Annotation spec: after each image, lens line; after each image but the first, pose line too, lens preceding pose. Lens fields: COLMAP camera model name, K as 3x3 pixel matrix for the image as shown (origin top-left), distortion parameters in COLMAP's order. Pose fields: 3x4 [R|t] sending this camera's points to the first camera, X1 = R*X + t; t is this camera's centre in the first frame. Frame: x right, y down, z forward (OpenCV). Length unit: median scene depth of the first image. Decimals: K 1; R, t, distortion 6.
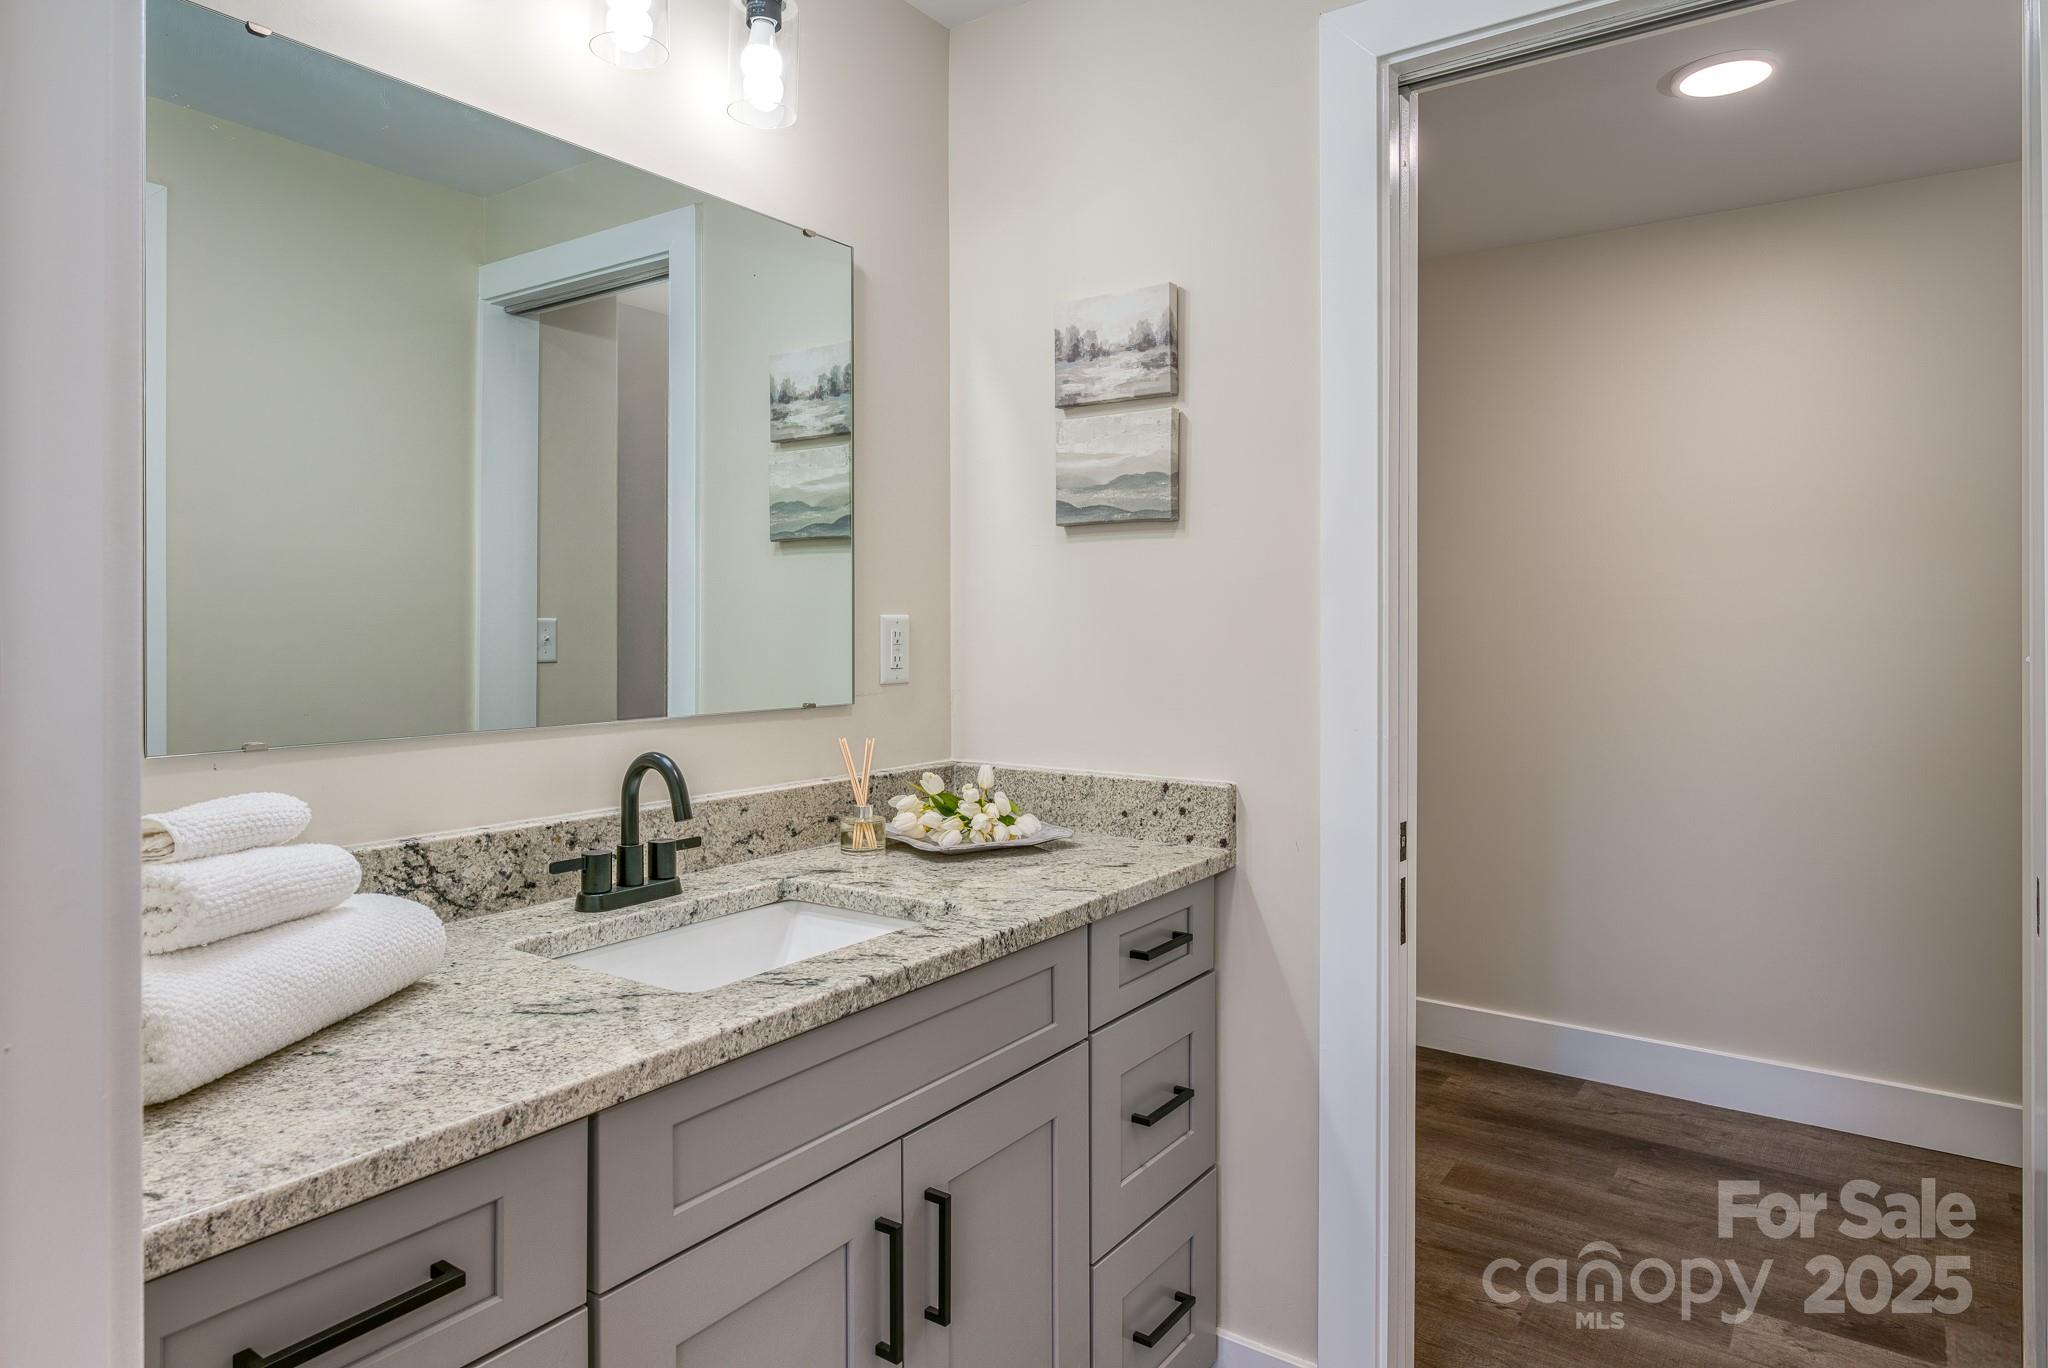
lens RADIAL K [[1230.3, 0, 1025.4], [0, 1230.3, 620.1], [0, 0, 1]] dist [0.030494, 0.000280]
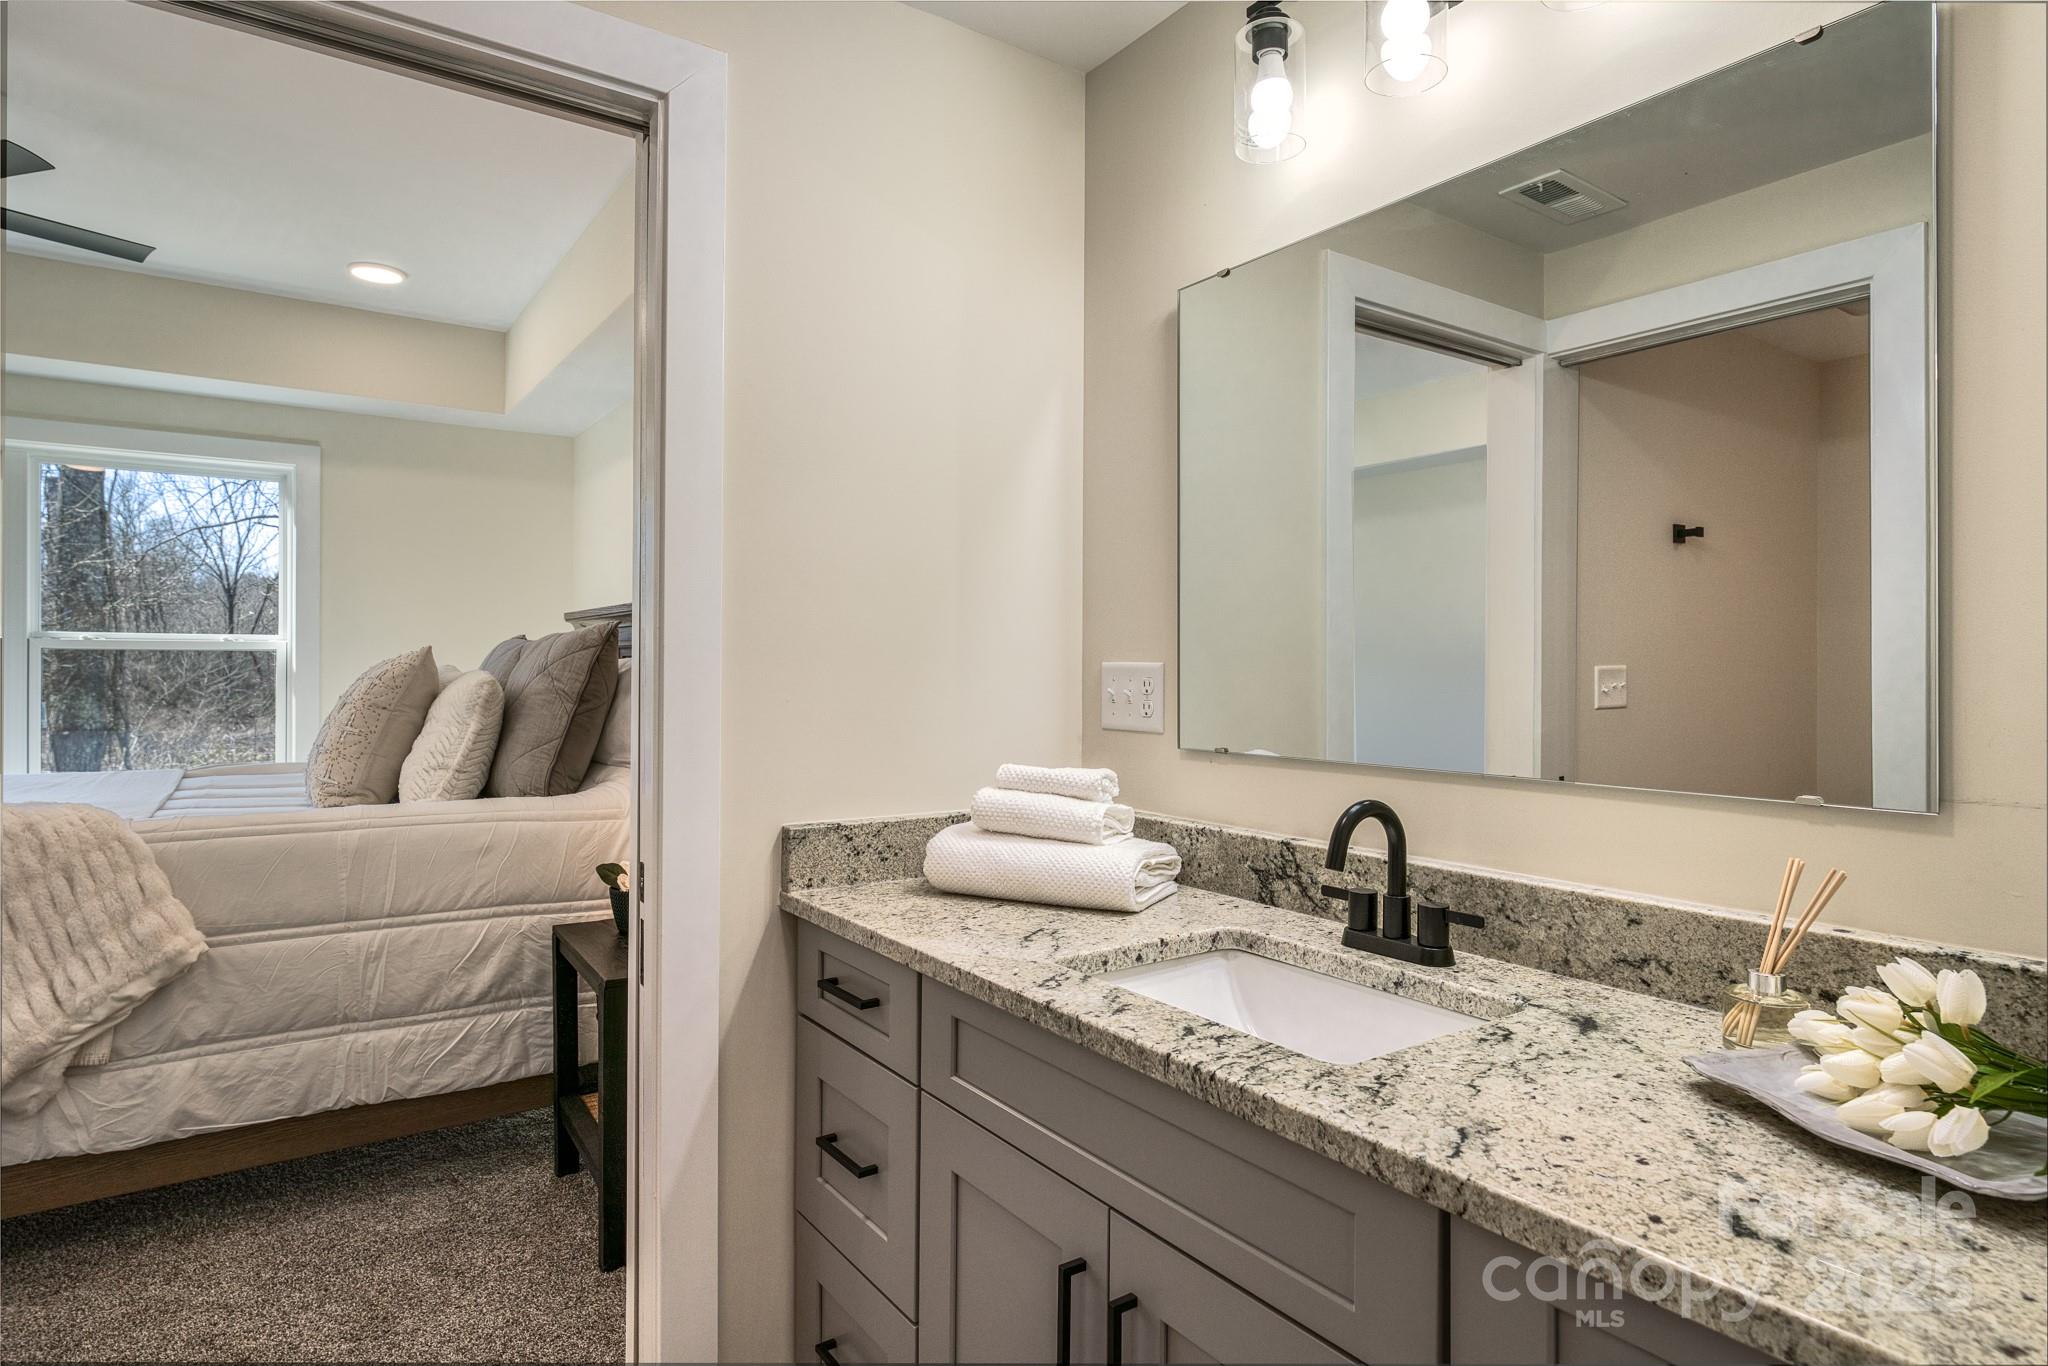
lens RADIAL K [[1096.4, 0, 1026.6], [0, 1096.4, 661.0], [0, 0, 1]] dist [0.000282, 0.000258]
pose [[-0.346788, -0.017588, -0.937778, 0.633858], [-0.005074, 0.999845, -0.016876, 0.014734], [0.937930, -0.001094, -0.346824, 1.098416]]
